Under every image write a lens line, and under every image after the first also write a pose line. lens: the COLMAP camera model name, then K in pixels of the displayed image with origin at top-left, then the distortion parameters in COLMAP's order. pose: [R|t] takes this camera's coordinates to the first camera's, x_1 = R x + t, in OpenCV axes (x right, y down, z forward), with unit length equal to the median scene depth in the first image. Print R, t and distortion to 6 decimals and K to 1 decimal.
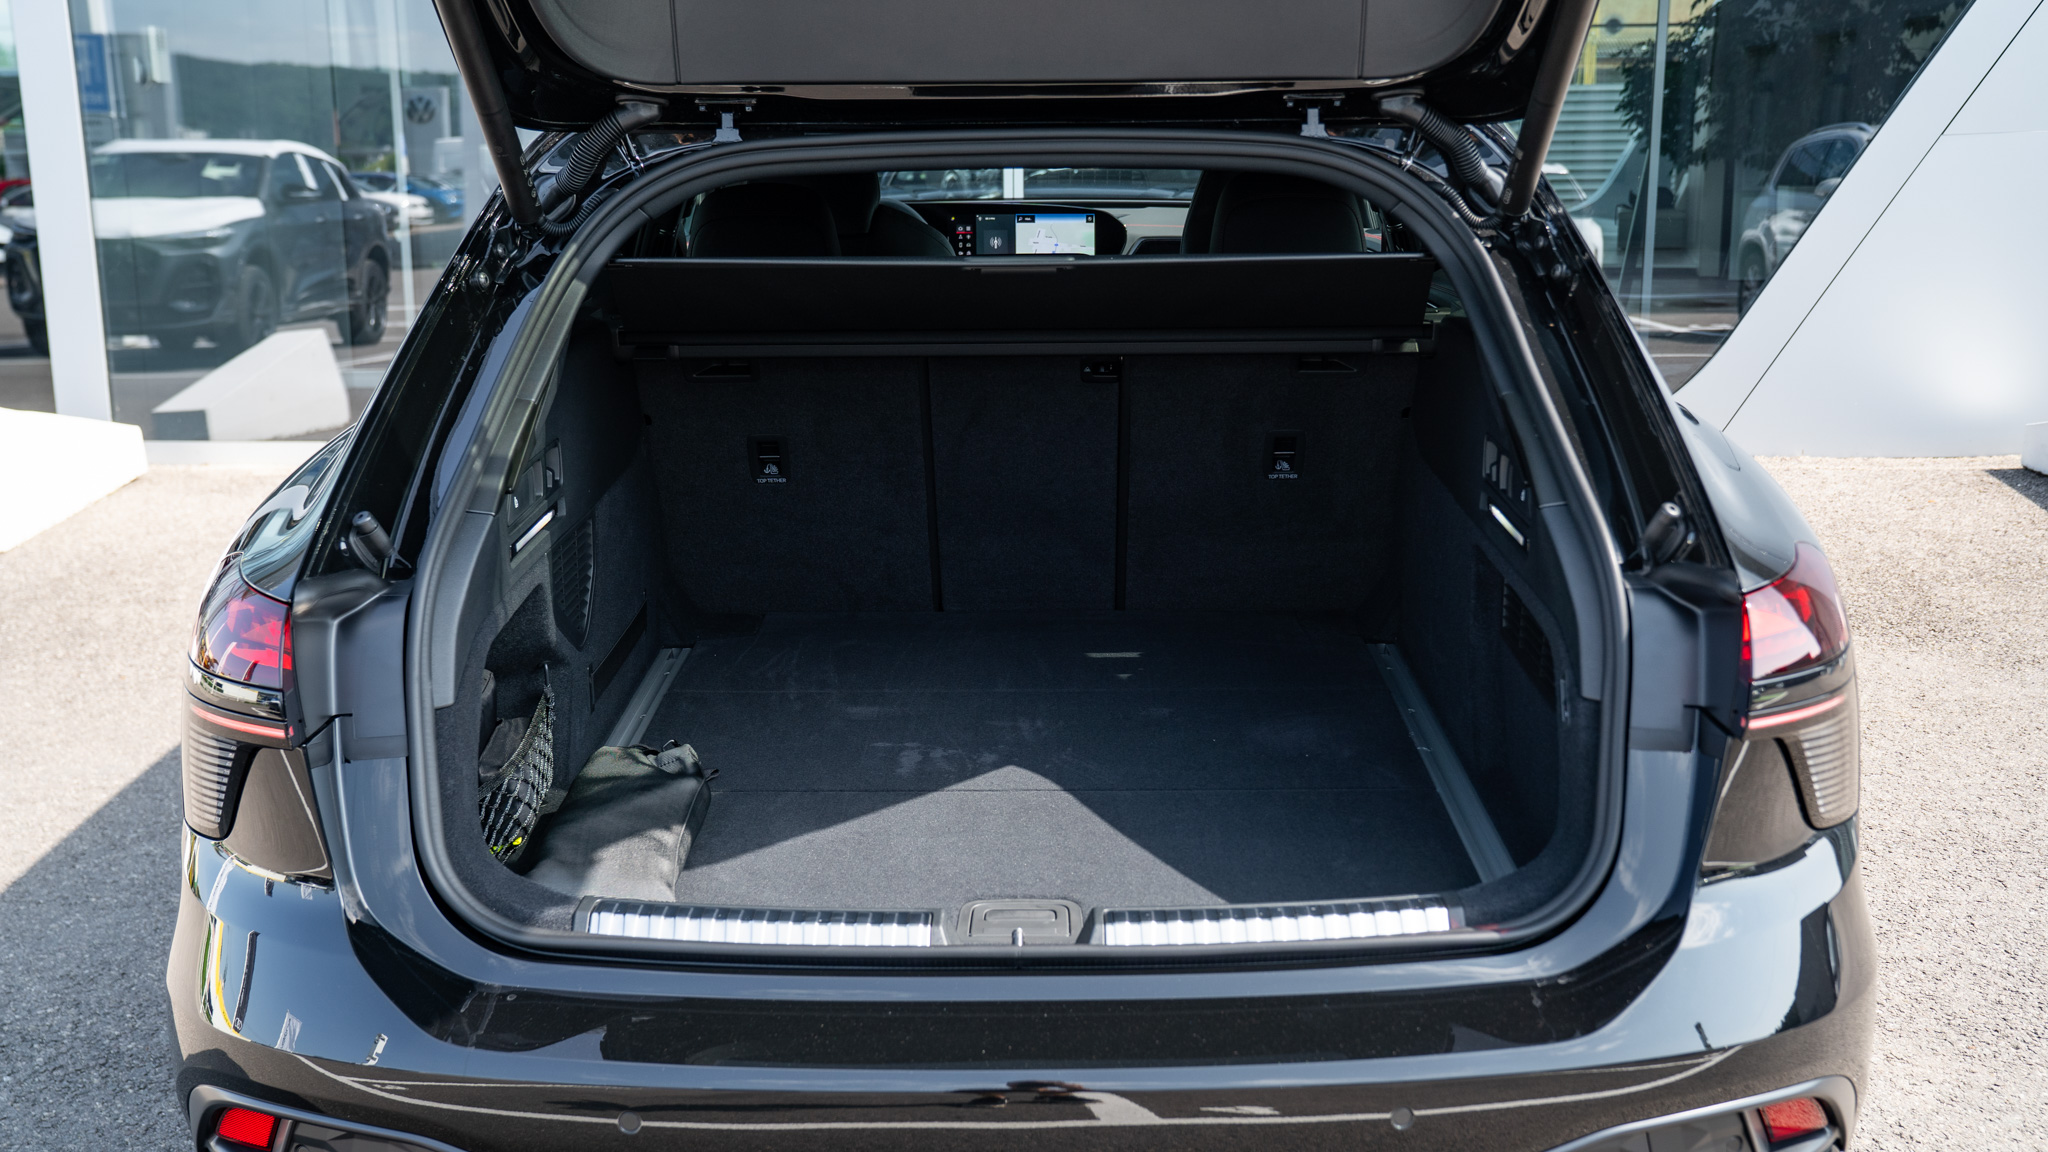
lens RADIAL K [[2233.1, 0, 1030.5], [0, 2233.1, 577.9], [0, 0, 1]] dist [0.241468, 0.000000]
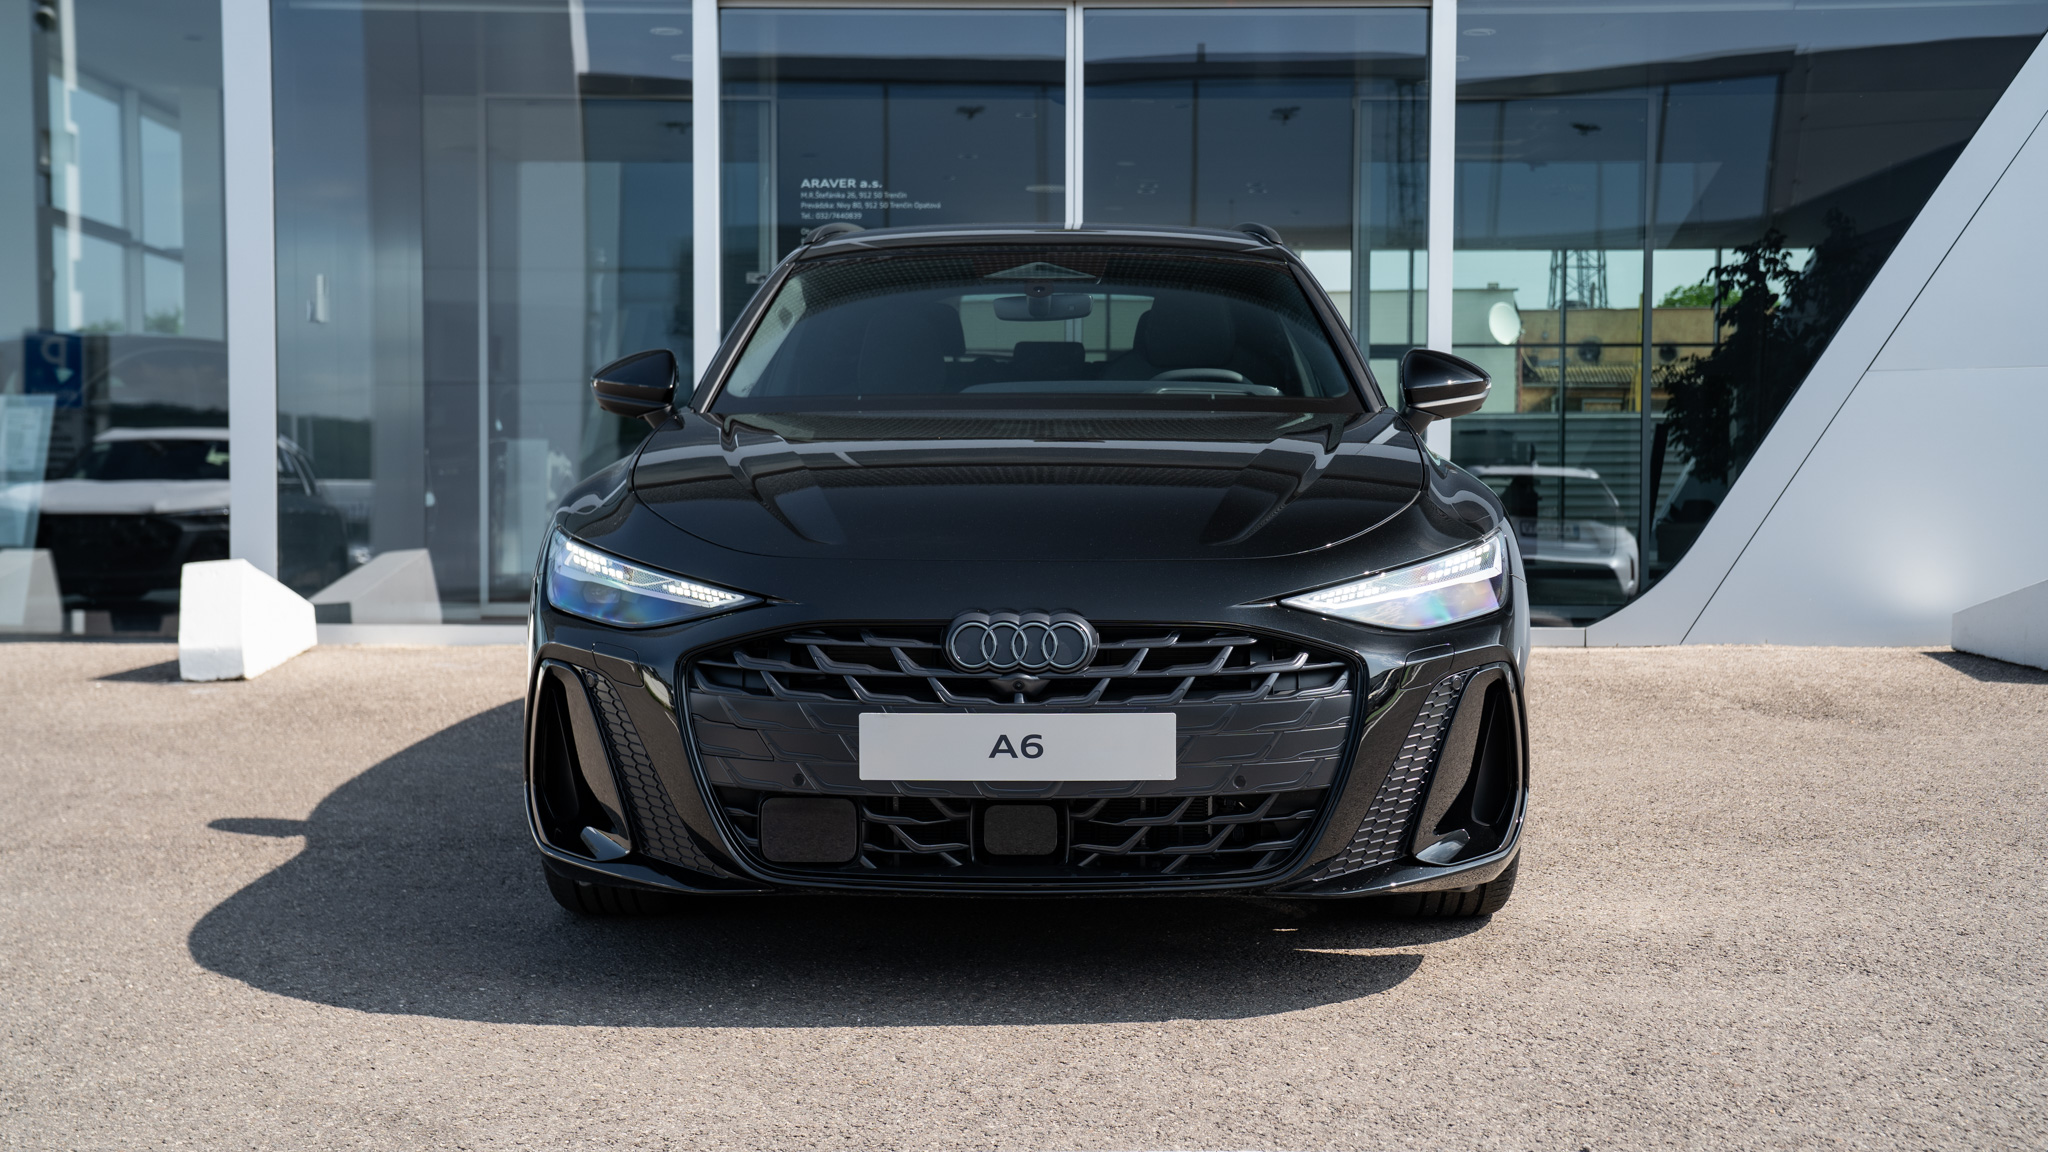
lens RADIAL K [[2675.4, 0, 1032.7], [0, 2675.4, 593.0], [0, 0, 1]] dist [0.112668, 0.000000]
pose [[0.999873, -0.007323, 0.014184, -0.018243], [0.009306, 0.989358, -0.145203, 0.051824], [-0.012969, 0.145317, 0.989300, -0.137781]]
